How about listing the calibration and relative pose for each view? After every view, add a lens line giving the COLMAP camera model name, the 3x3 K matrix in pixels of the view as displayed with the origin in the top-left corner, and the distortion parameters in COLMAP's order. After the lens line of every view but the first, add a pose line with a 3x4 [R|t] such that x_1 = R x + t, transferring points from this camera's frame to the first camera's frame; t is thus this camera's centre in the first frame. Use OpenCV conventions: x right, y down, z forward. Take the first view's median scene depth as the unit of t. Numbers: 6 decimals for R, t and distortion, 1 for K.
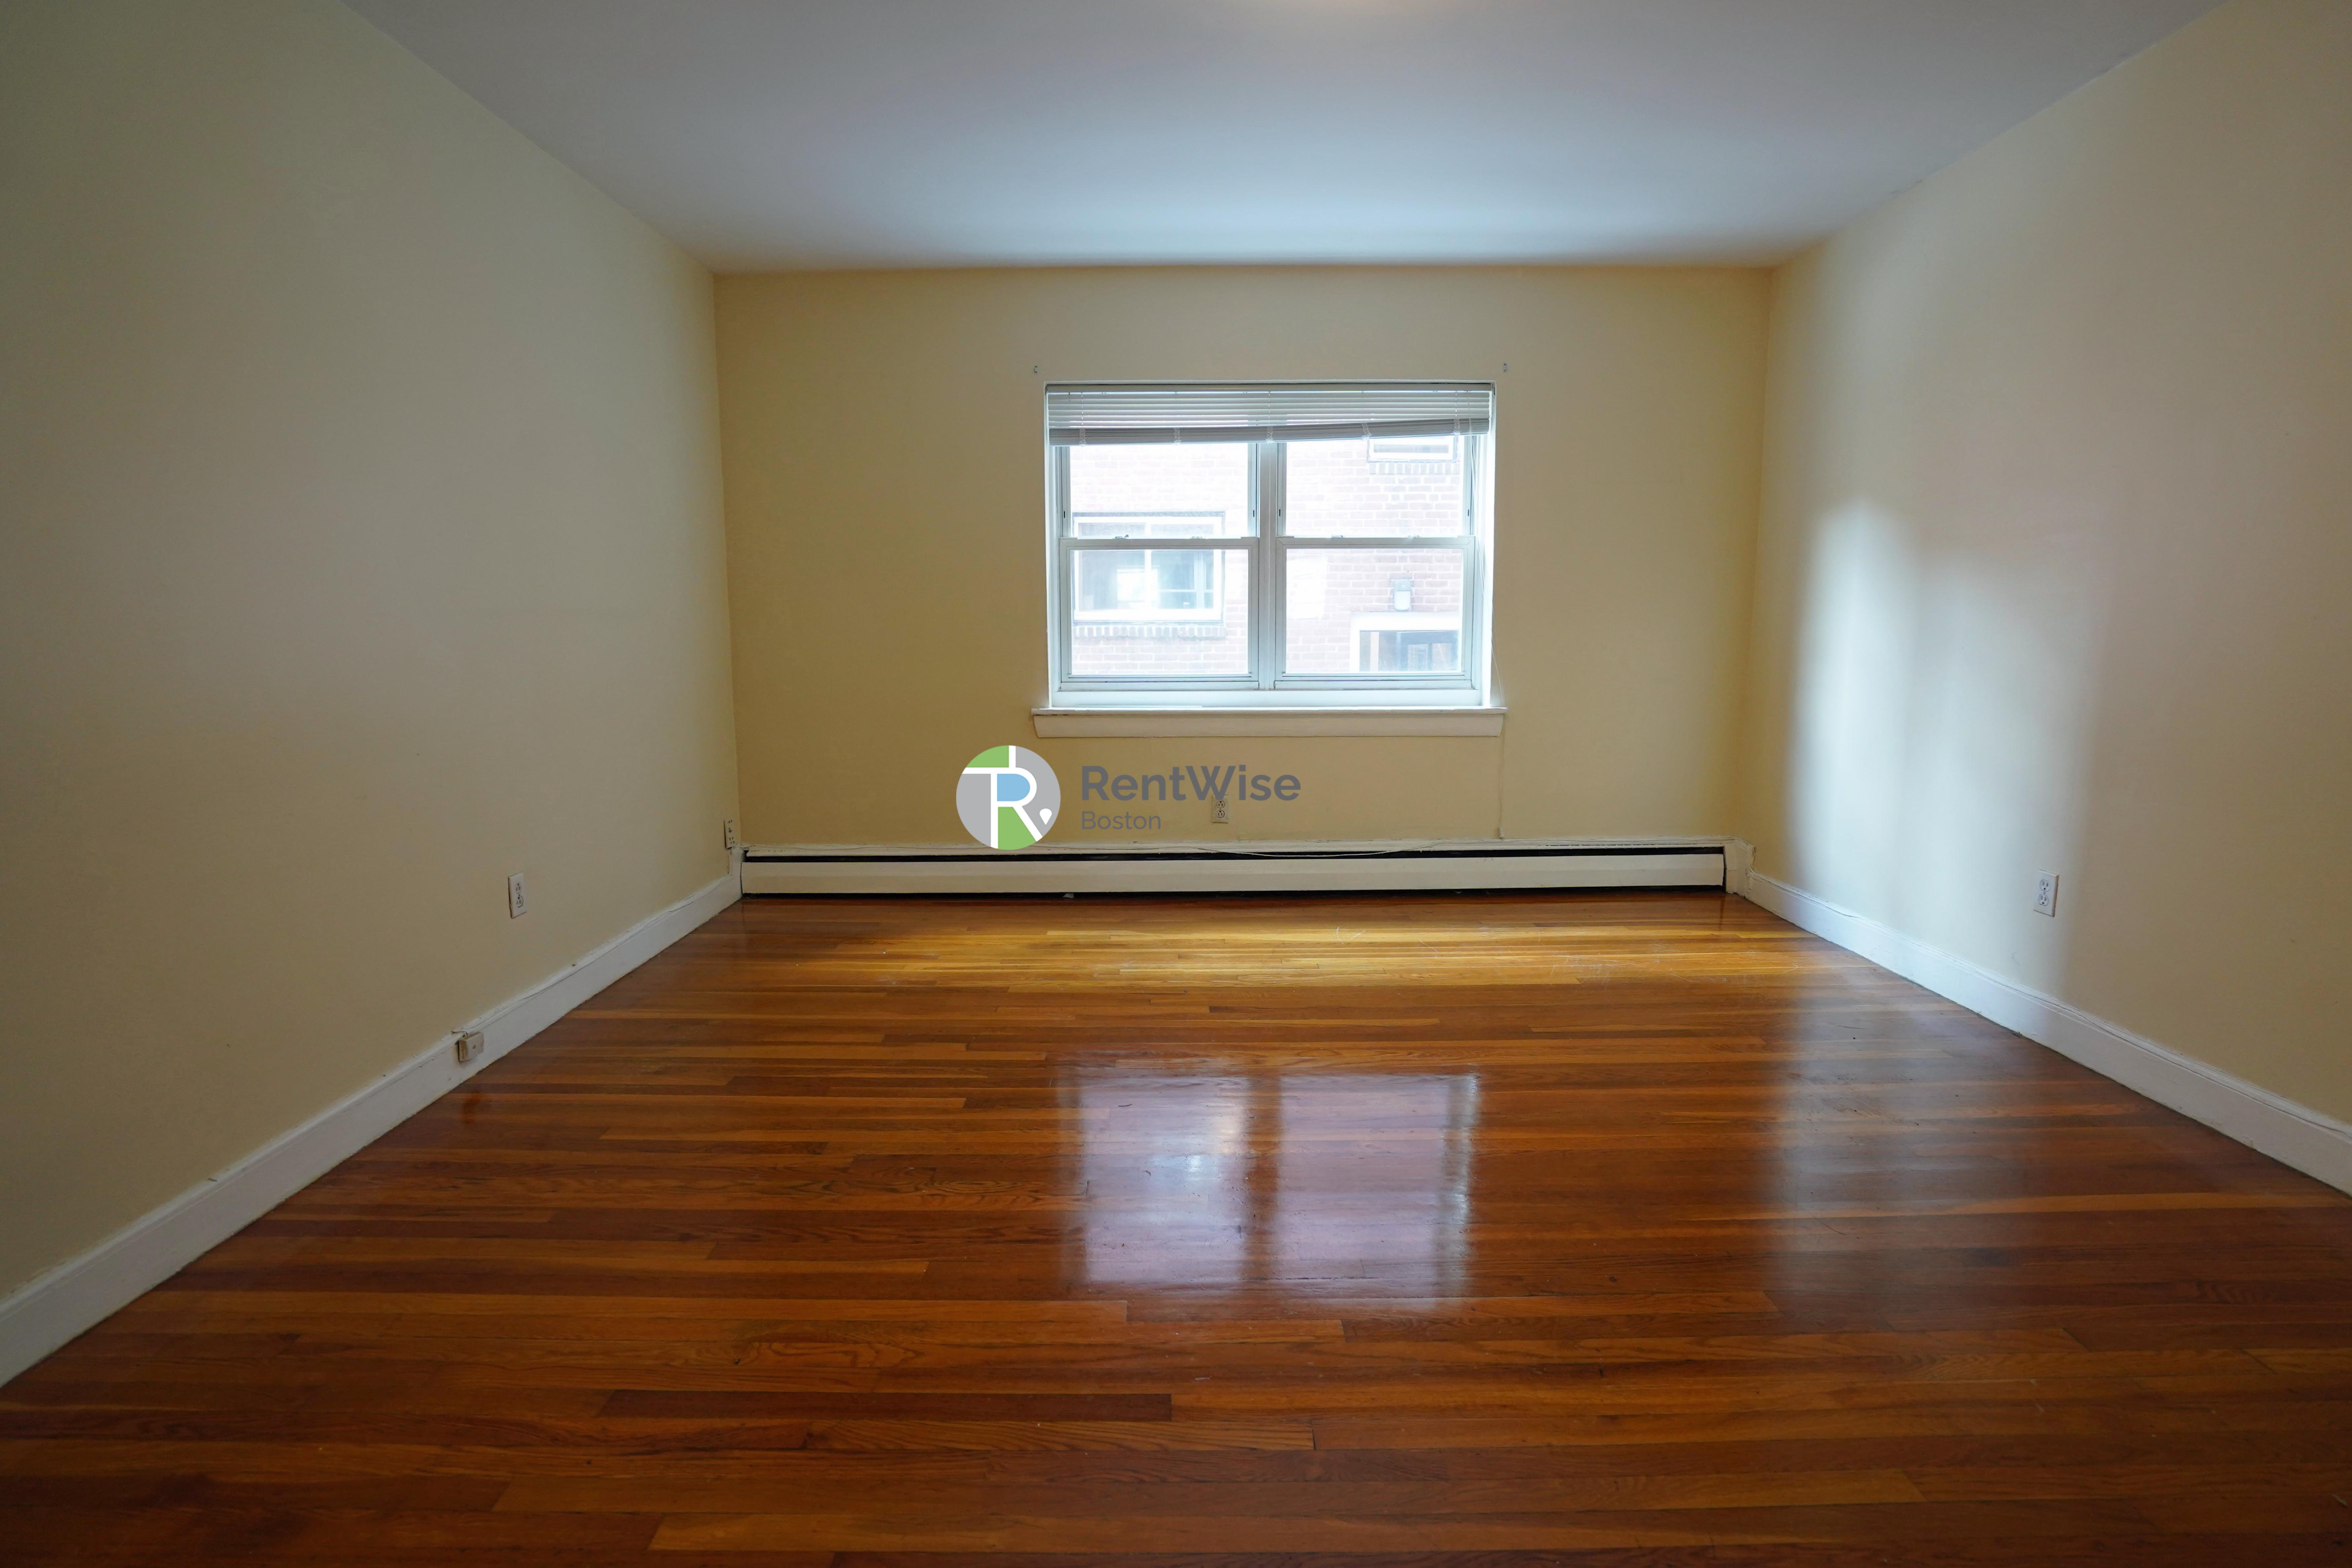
lens RADIAL K [[1132.9, 0, 1176.0], [0, 1132.9, 784.0], [0, 0, 1]] dist [-0.074641, 0.036733]
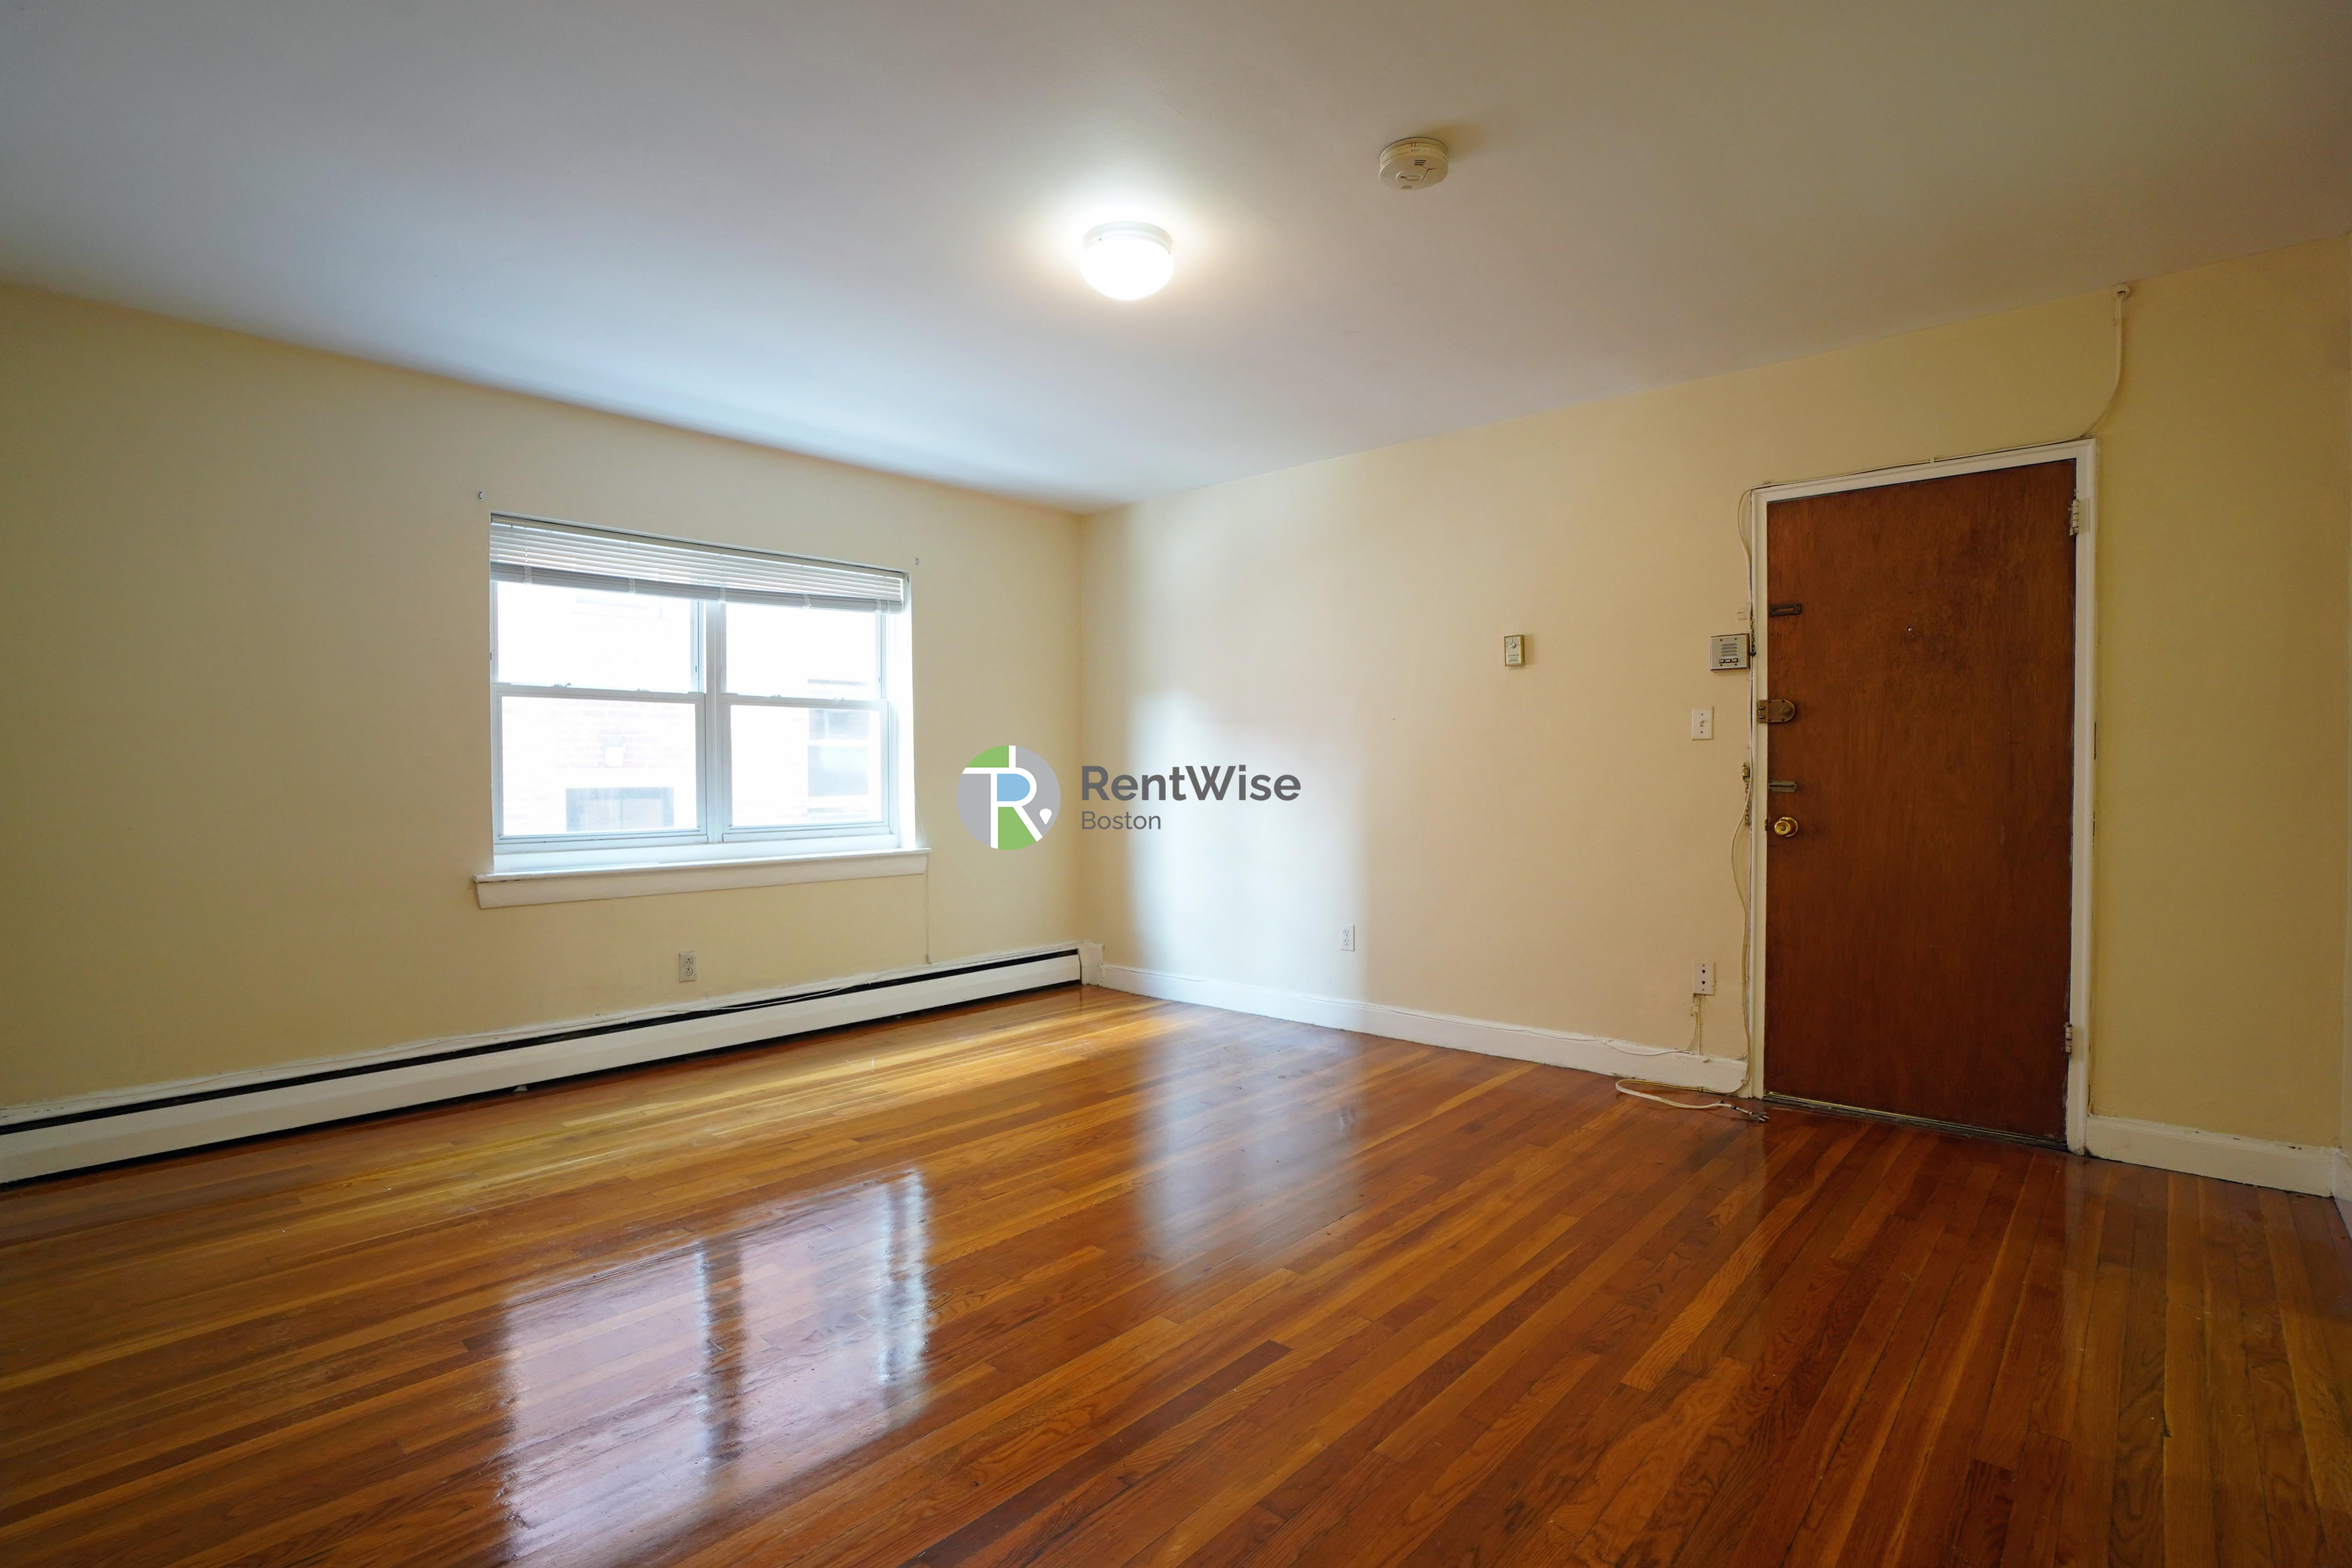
lens RADIAL K [[1132.9, 0, 1176.0], [0, 1132.9, 784.0], [0, 0, 1]] dist [-0.074641, 0.036733]
pose [[0.665126, -0.005662, 0.746710, -0.401677], [0.109879, 0.989828, -0.090368, -0.000645], [-0.738603, 0.142154, 0.658983, 0.040528]]
